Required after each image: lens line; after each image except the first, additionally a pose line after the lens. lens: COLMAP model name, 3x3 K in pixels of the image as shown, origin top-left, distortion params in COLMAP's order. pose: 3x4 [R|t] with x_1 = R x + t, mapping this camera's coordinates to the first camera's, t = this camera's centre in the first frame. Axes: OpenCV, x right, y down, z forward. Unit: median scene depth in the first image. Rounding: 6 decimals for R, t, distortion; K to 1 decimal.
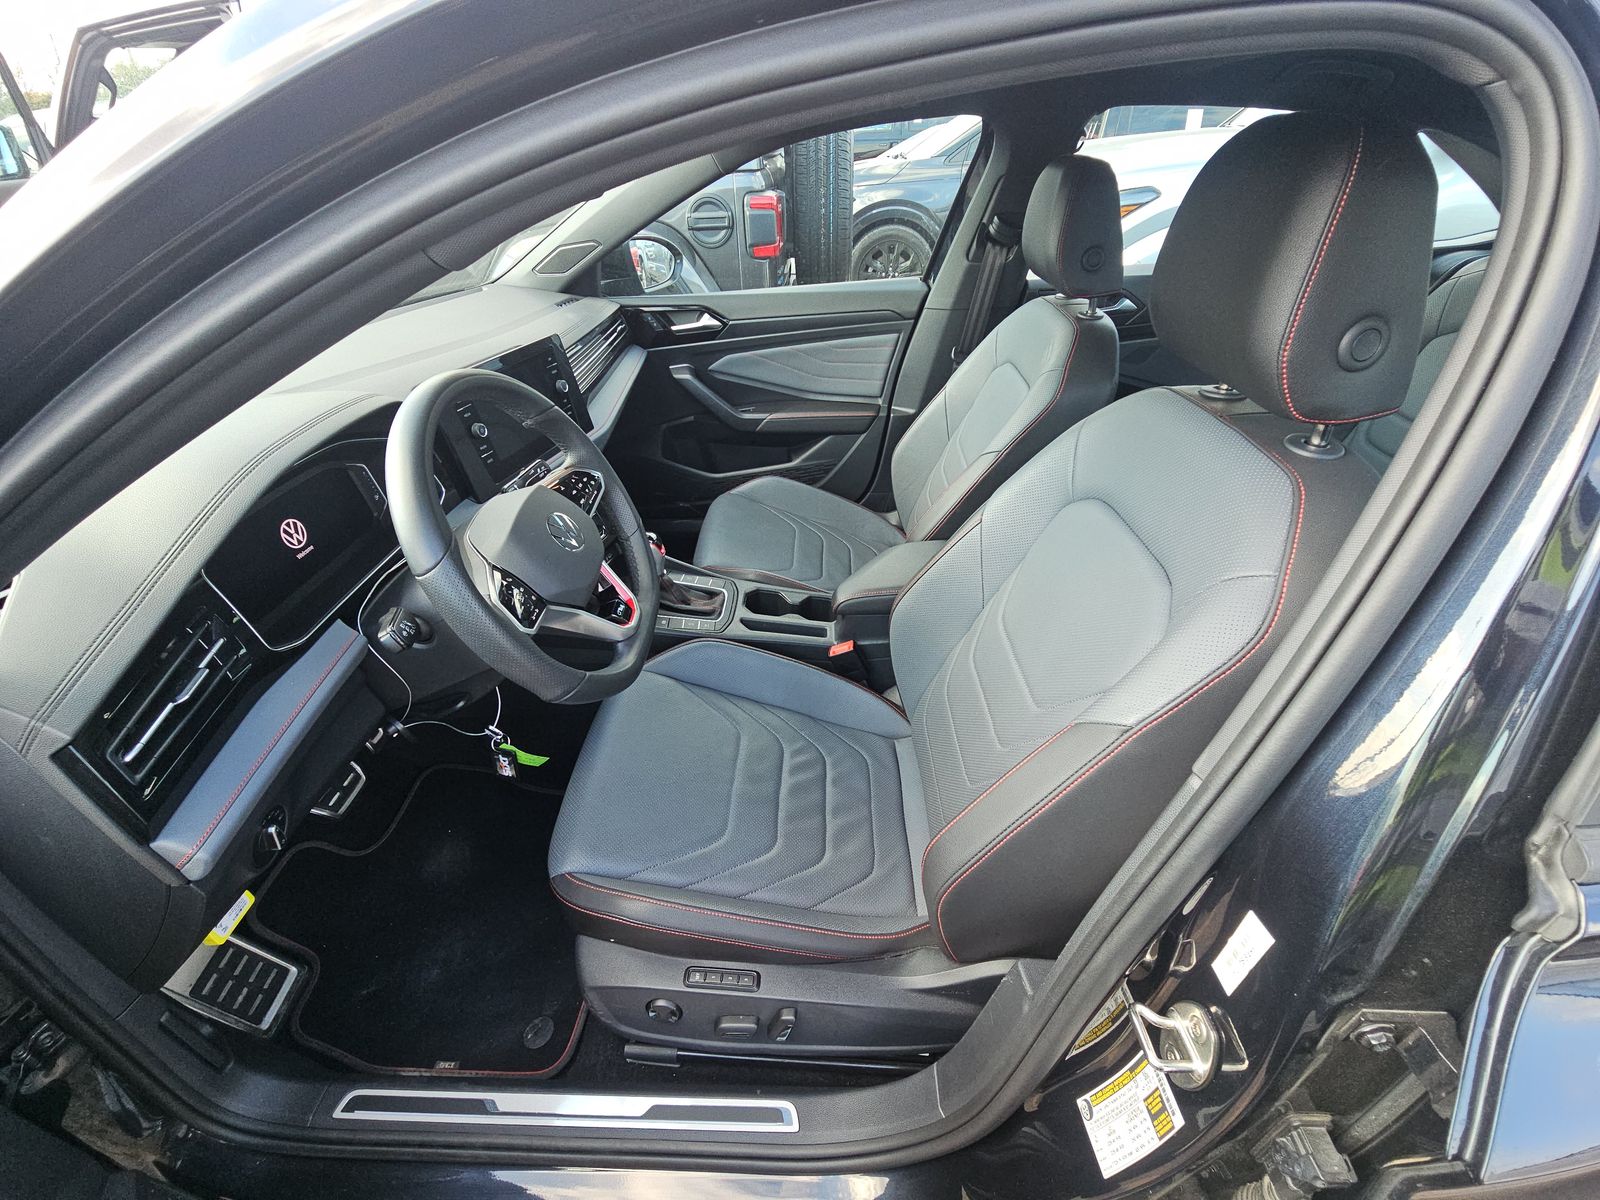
lens RADIAL K [[655.5, 0, 798.7], [0, 655.5, 604.7], [0, 0, 1]] dist [-0.002479, -0.000392]
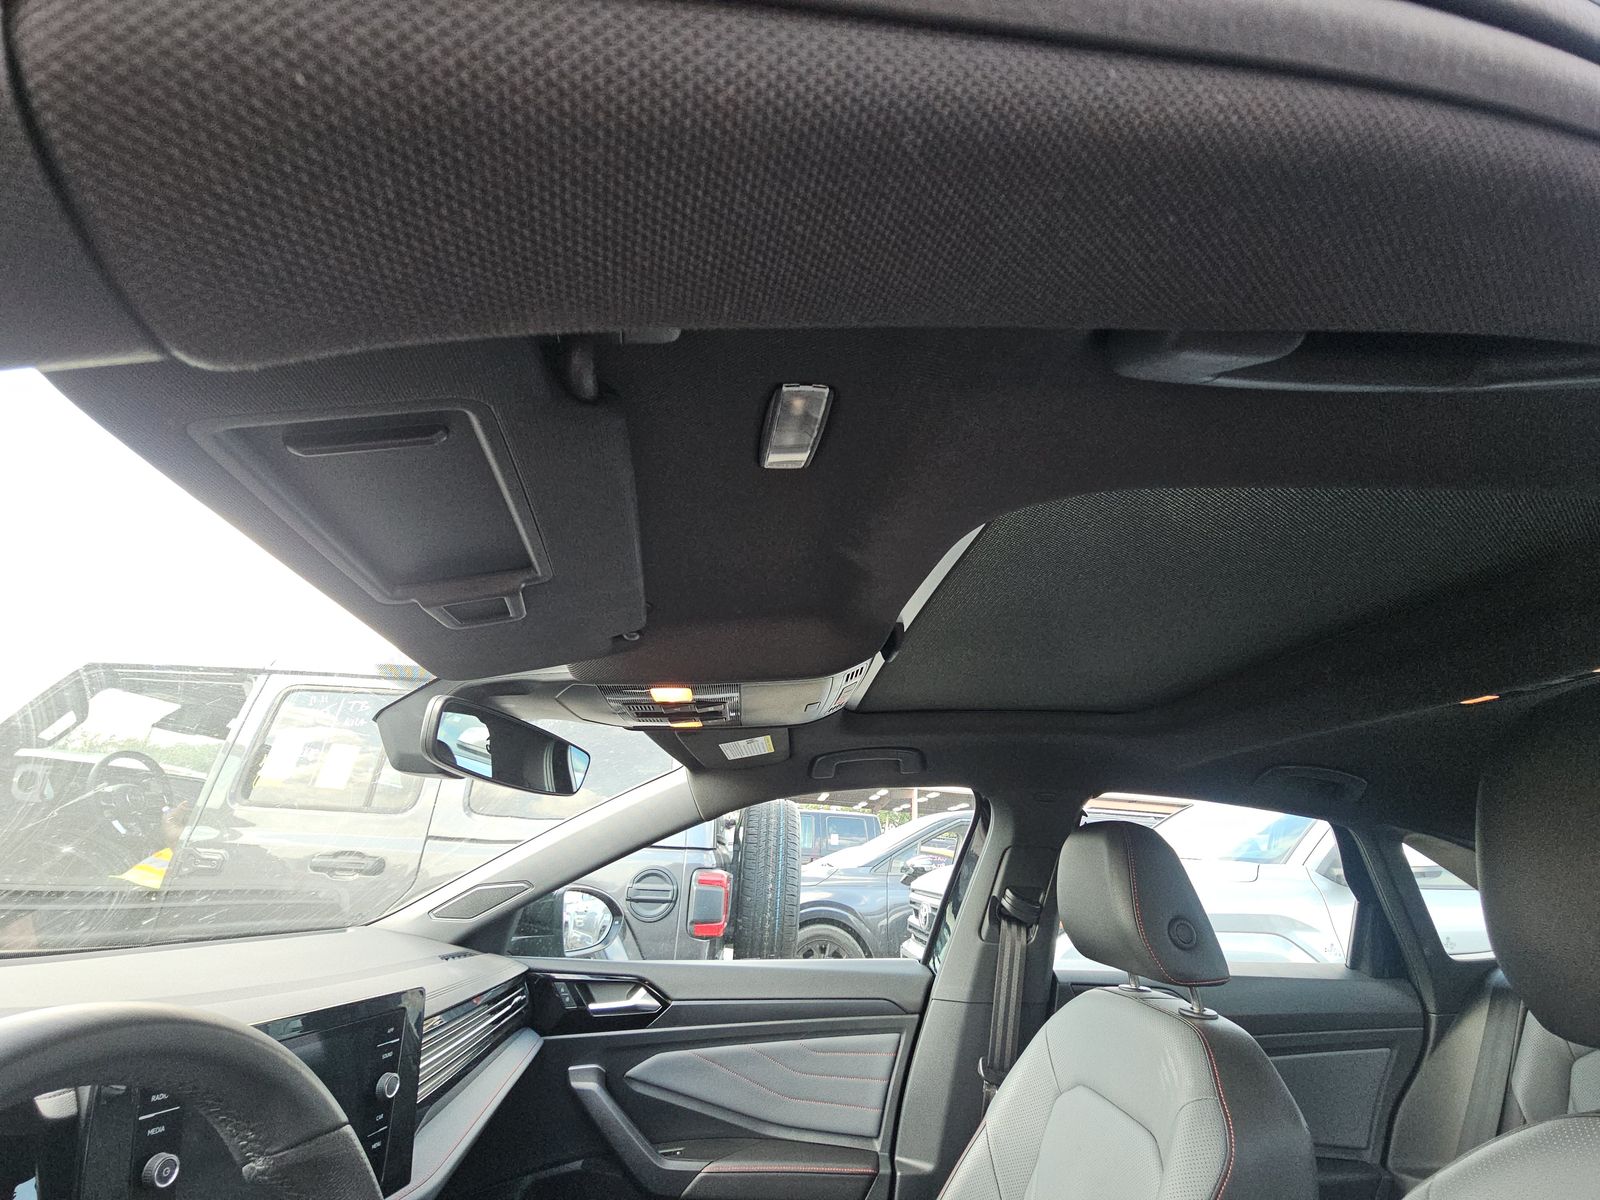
lens RADIAL K [[655.5, 0, 798.7], [0, 655.5, 604.7], [0, 0, 1]] dist [-0.002479, -0.000392]
pose [[0.991146, 0.110442, 0.073699, -0.067093], [0.000726, 0.550550, -0.834802, -0.062915], [-0.132772, 0.827464, 0.545596, 0.208353]]
